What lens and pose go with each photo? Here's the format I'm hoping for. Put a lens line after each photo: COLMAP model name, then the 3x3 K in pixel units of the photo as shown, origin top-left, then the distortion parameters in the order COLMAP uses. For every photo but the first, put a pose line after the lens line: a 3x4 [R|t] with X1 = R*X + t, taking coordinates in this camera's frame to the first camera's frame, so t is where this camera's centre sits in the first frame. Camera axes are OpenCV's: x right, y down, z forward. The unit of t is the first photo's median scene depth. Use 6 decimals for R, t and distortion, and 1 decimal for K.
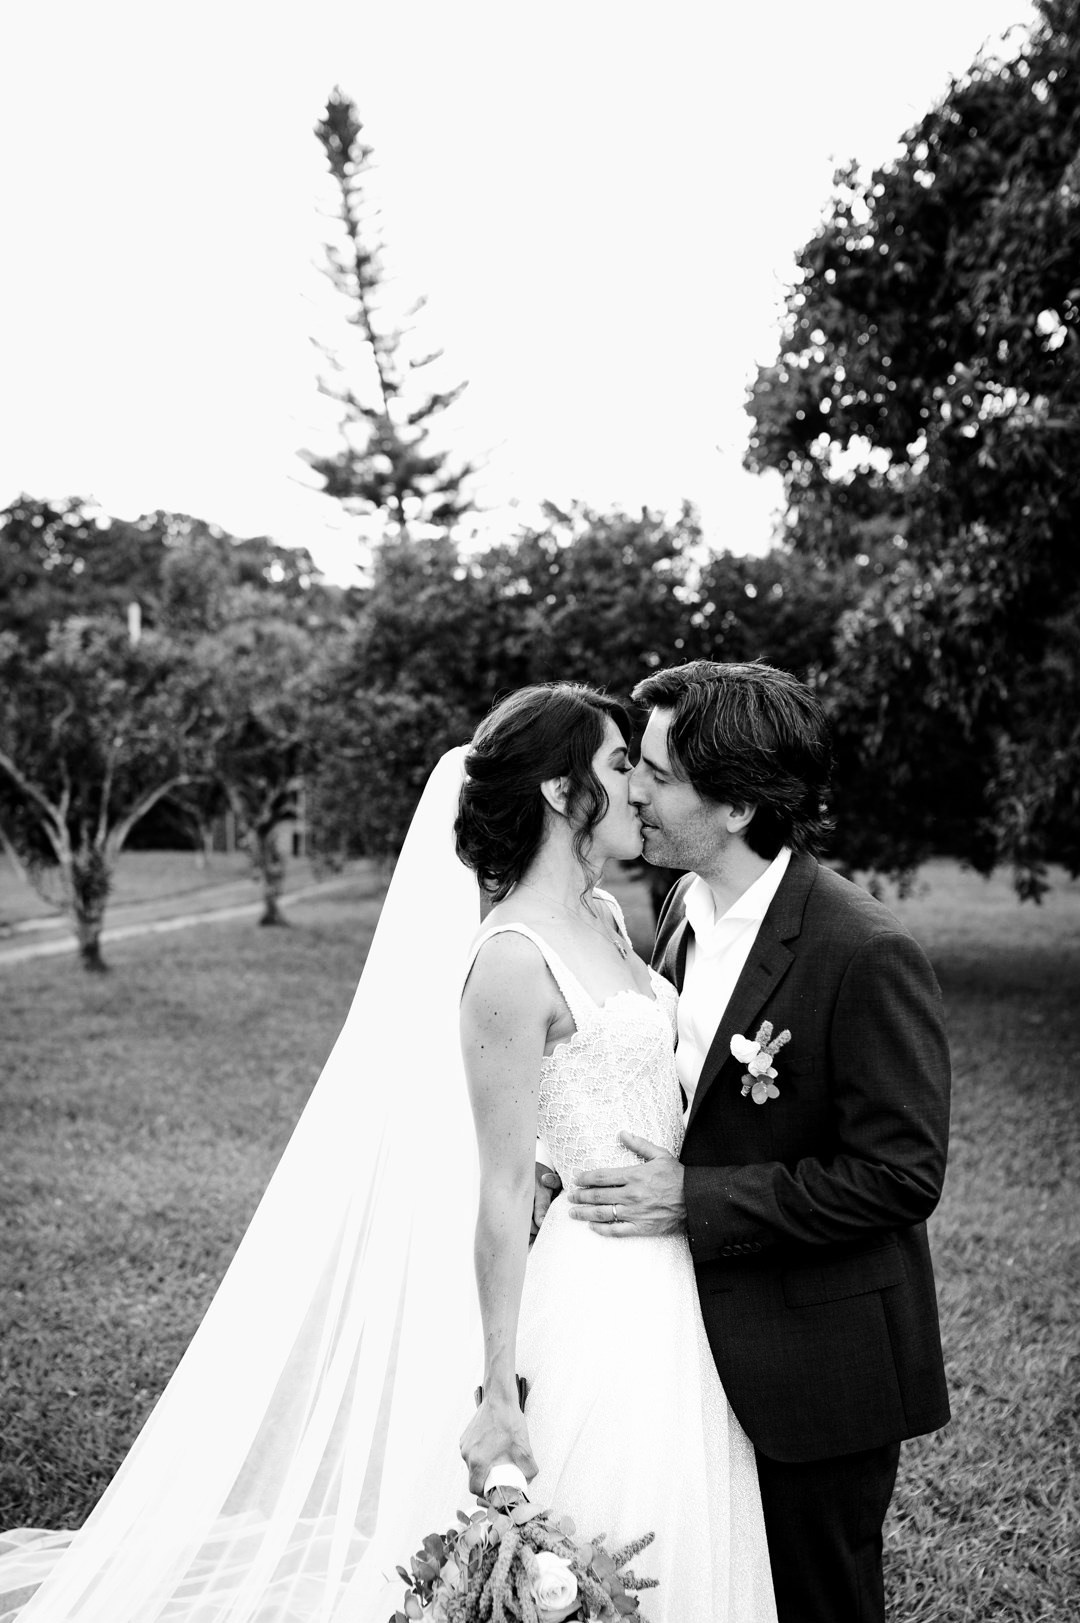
lens RADIAL K [[1990.5, 0, 539.8], [0, 1990.5, 925.7], [0, 0, 1]] dist [-0.039102, 0.001676]
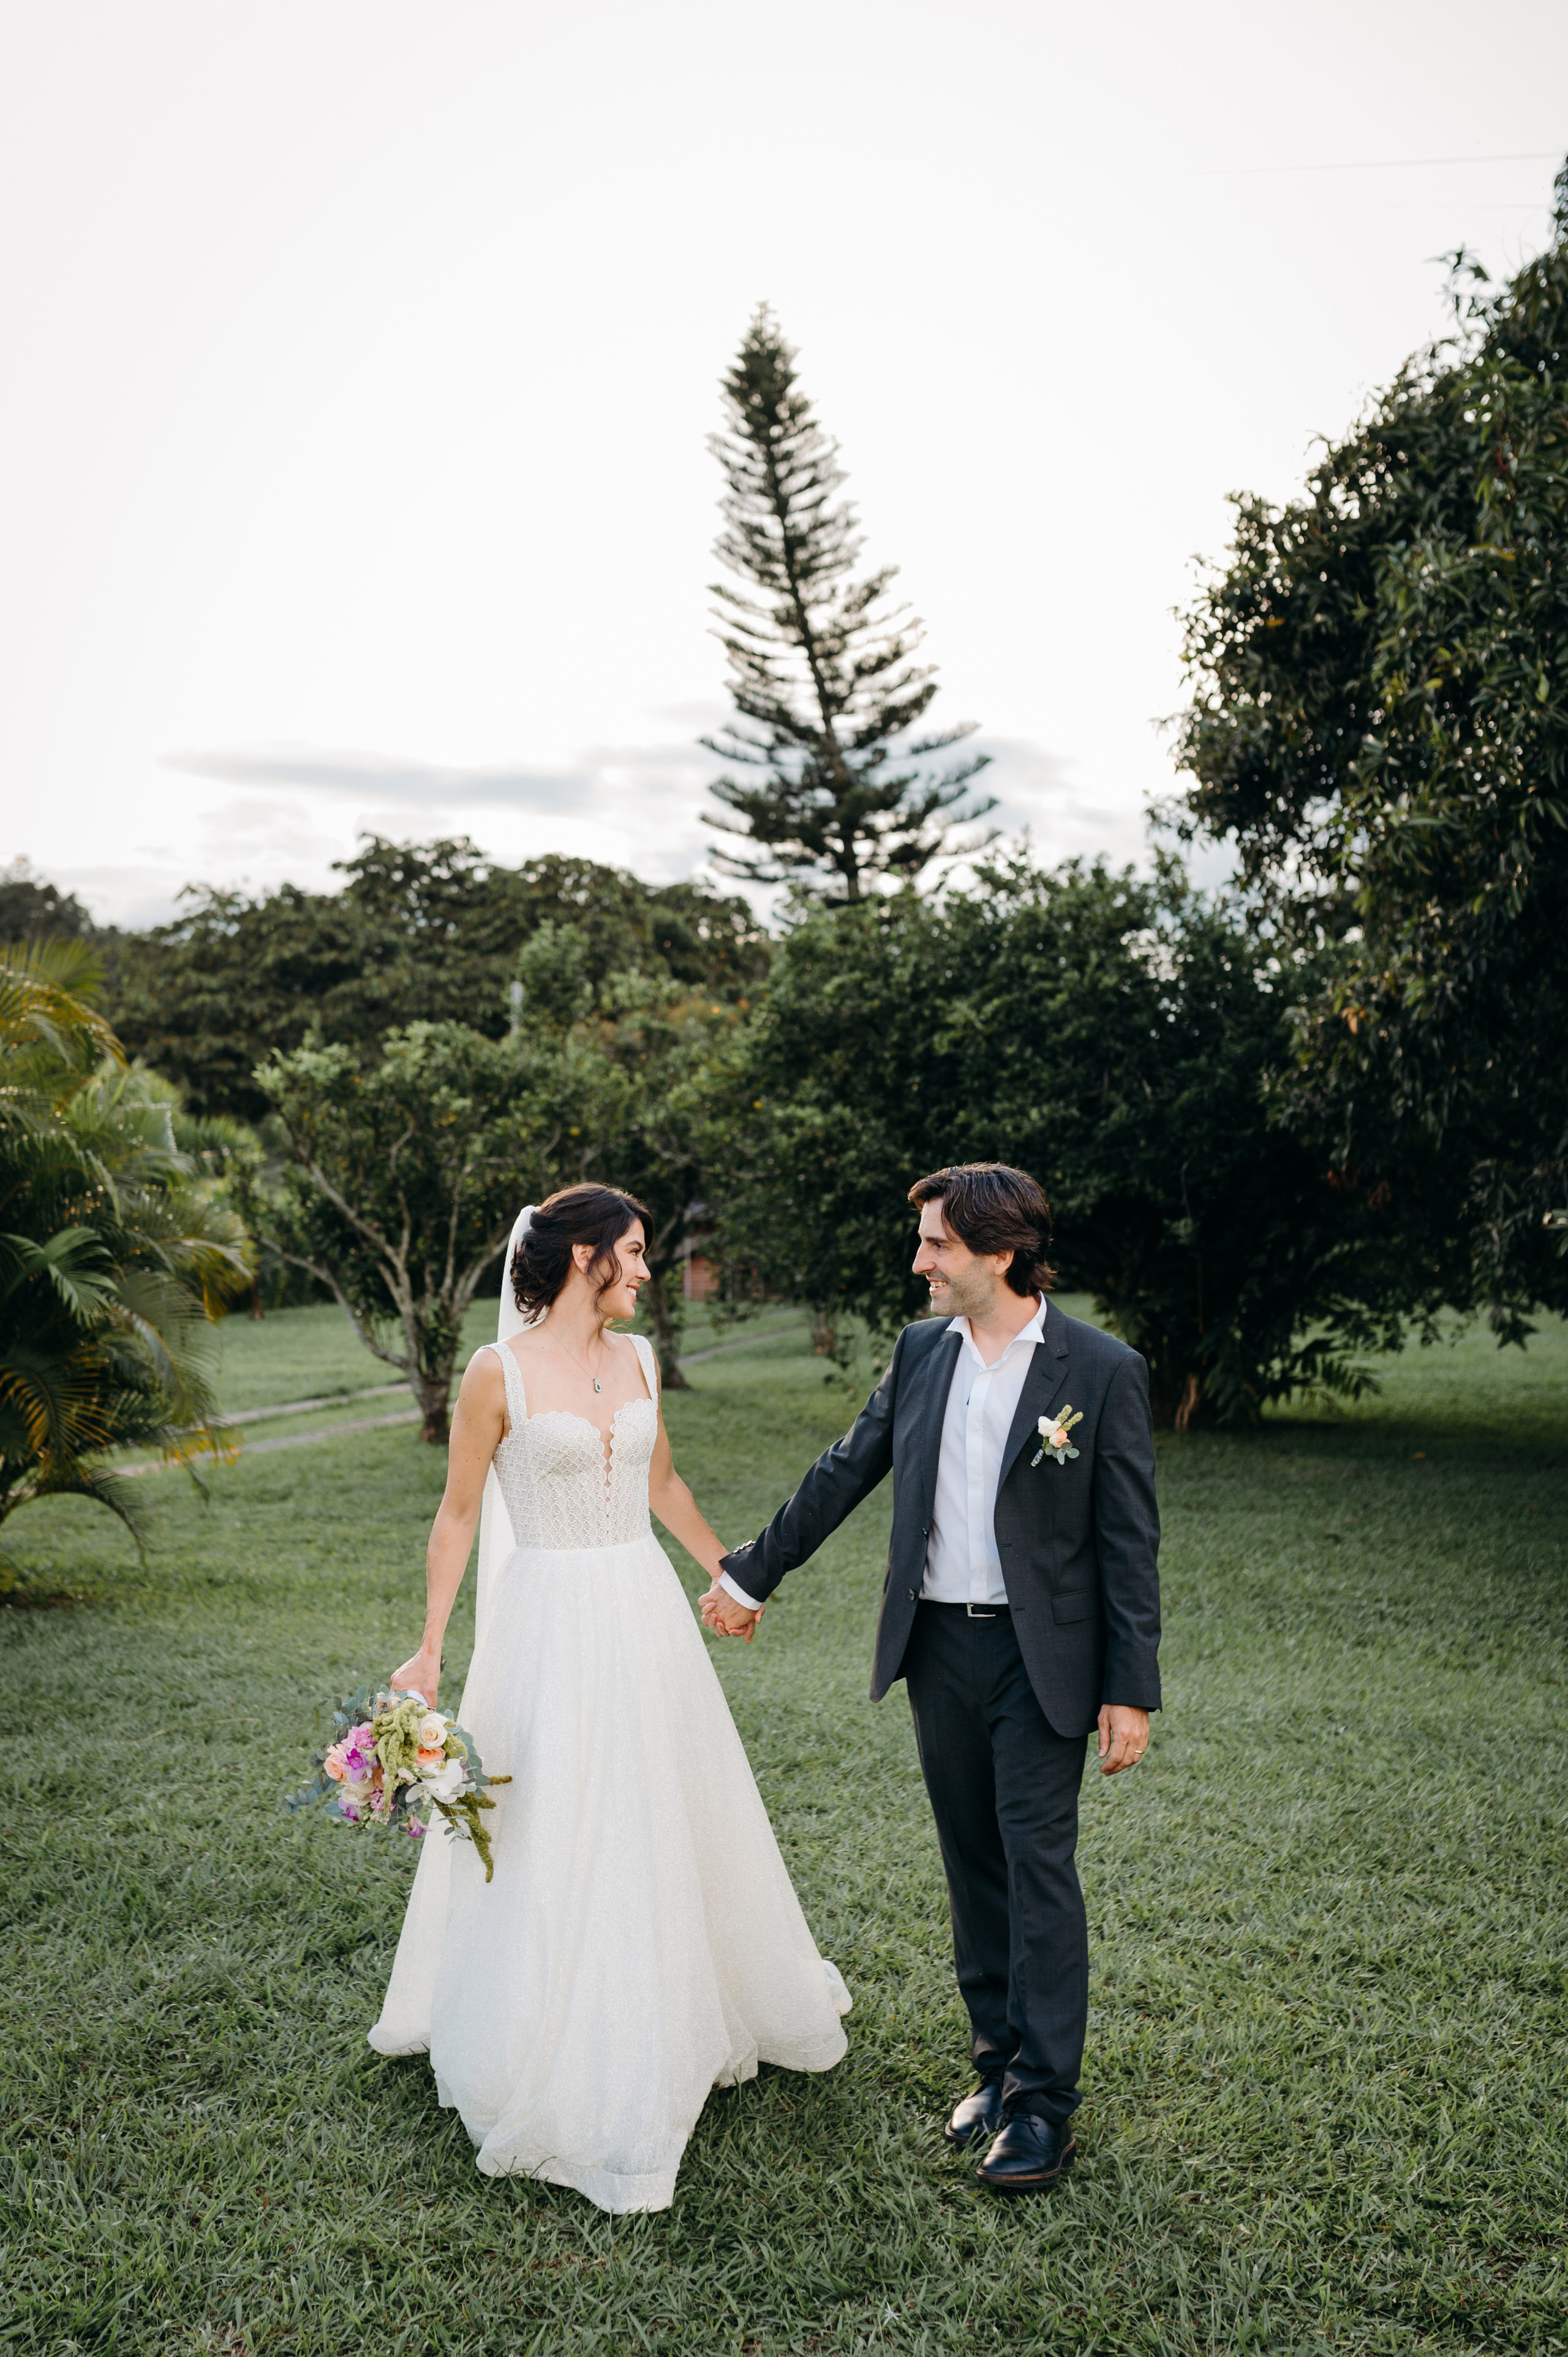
lens RADIAL K [[2889.9, 0, 784.0], [0, 2889.9, 1178.5], [0, 0, 1]] dist [-0.058536, -0.034829]
pose [[0.992119, -0.019262, -0.123807, 0.069525], [0.009791, 0.997010, -0.076655, 0.005772], [0.124913, 0.074839, 0.989341, -0.184195]]
